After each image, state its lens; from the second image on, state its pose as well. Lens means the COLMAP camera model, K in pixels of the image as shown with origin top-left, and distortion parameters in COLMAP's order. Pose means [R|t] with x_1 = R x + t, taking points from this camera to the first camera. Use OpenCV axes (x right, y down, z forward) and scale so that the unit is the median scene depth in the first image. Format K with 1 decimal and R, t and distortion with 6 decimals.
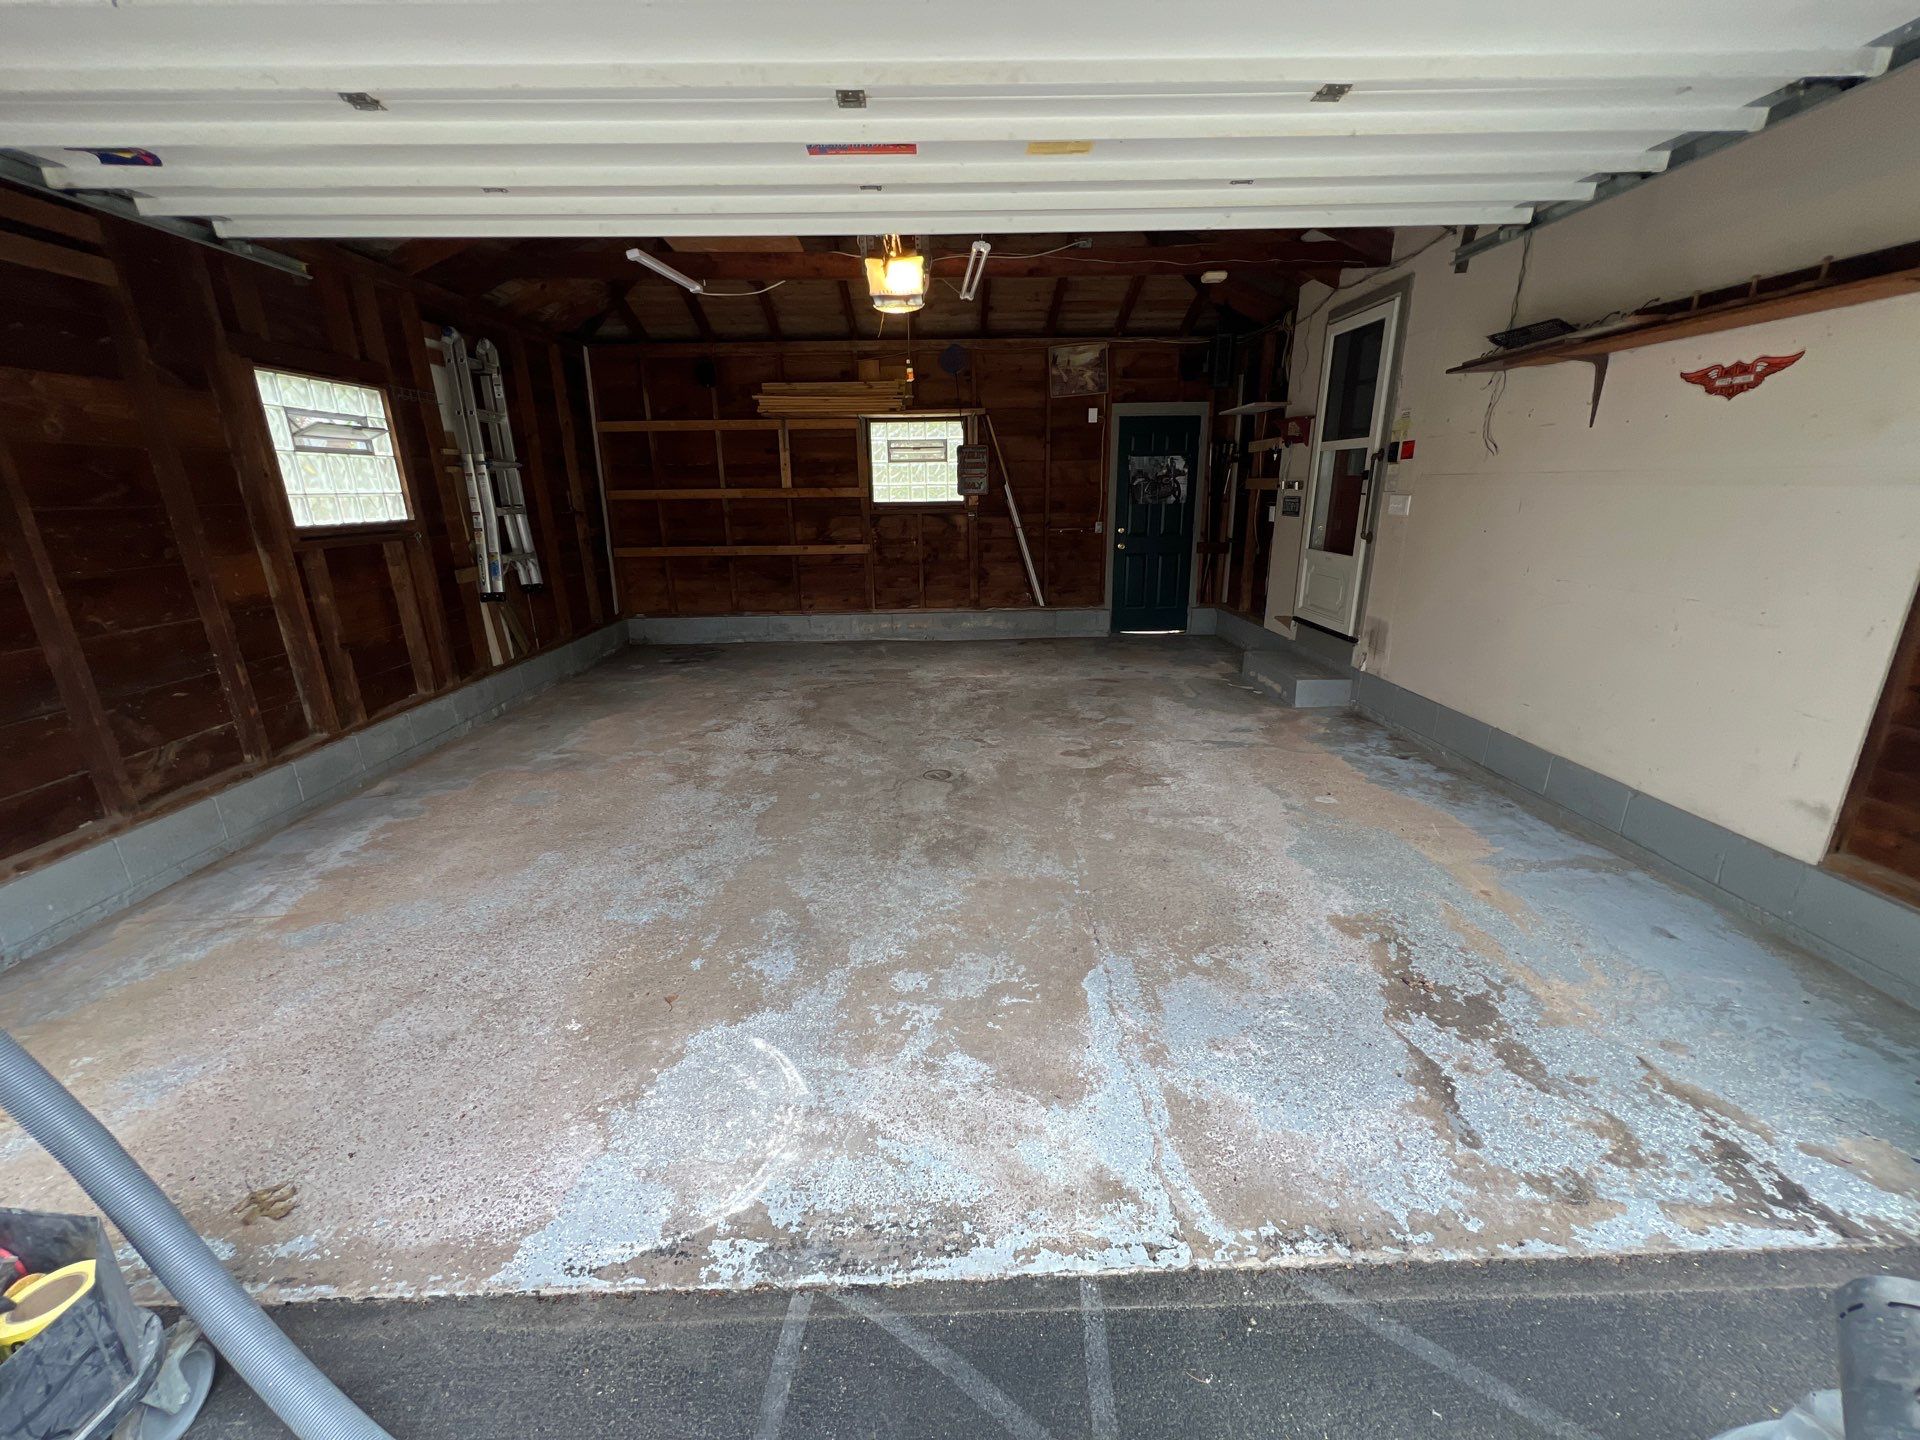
lens RADIAL K [[761.5, 0, 956.7], [0, 761.5, 725.3], [0, 0, 1]] dist [0.002561, -0.001100]
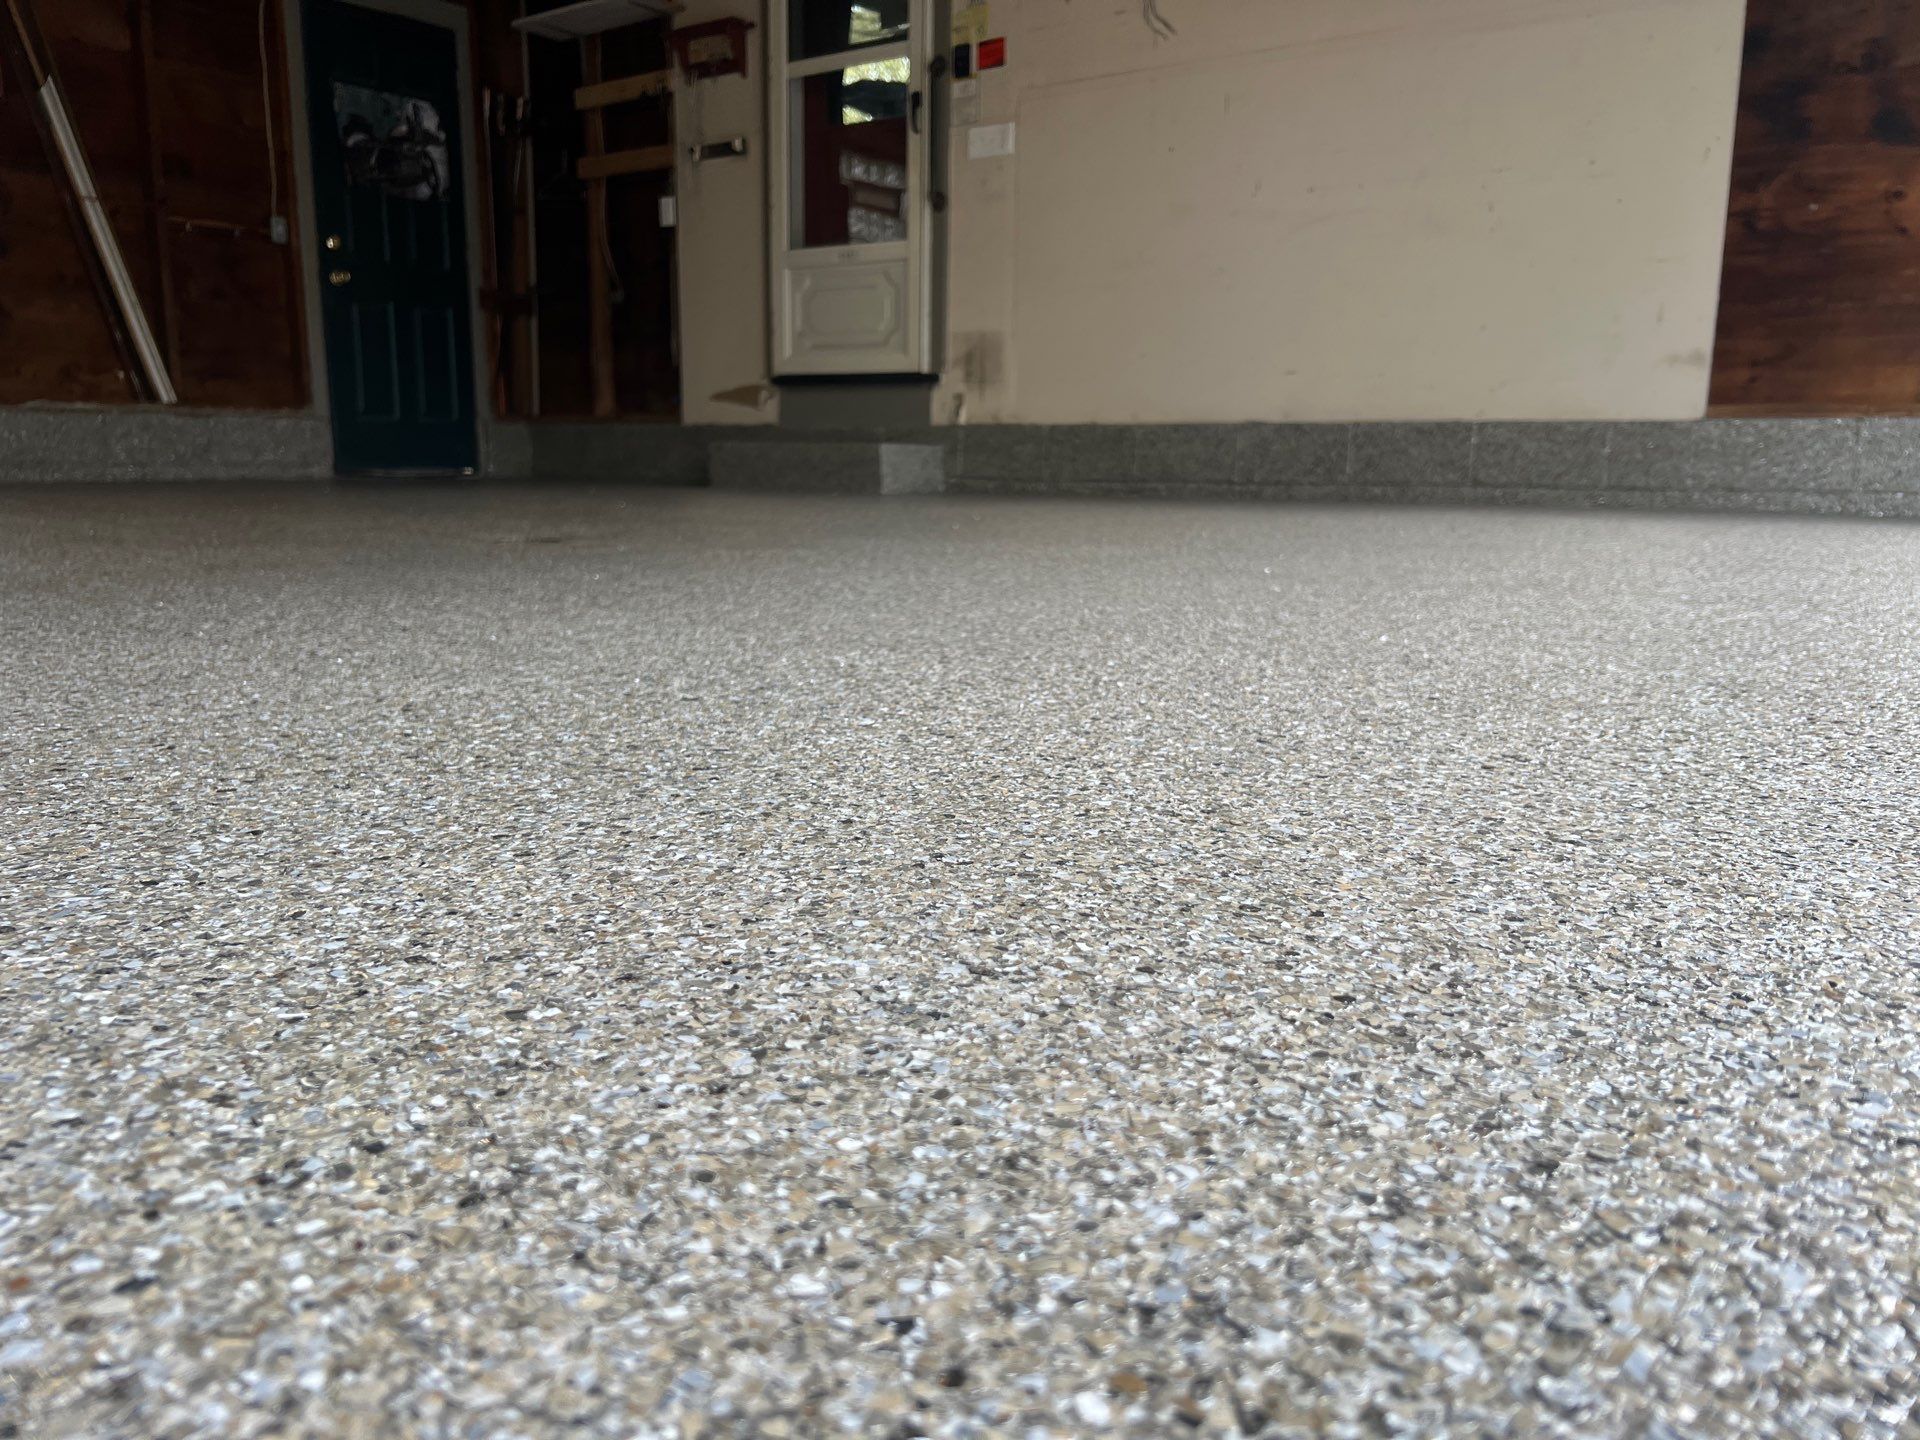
lens RADIAL K [[1464.2, 0, 973.7], [0, 1464.2, 722.4], [0, 0, 1]] dist [0.023553, -0.033385]
pose [[0.603854, -0.121985, 0.787705, -0.398790], [0.221497, 0.974980, -0.018813, 0.180000], [-0.765702, 0.185835, 0.615765, 0.308918]]
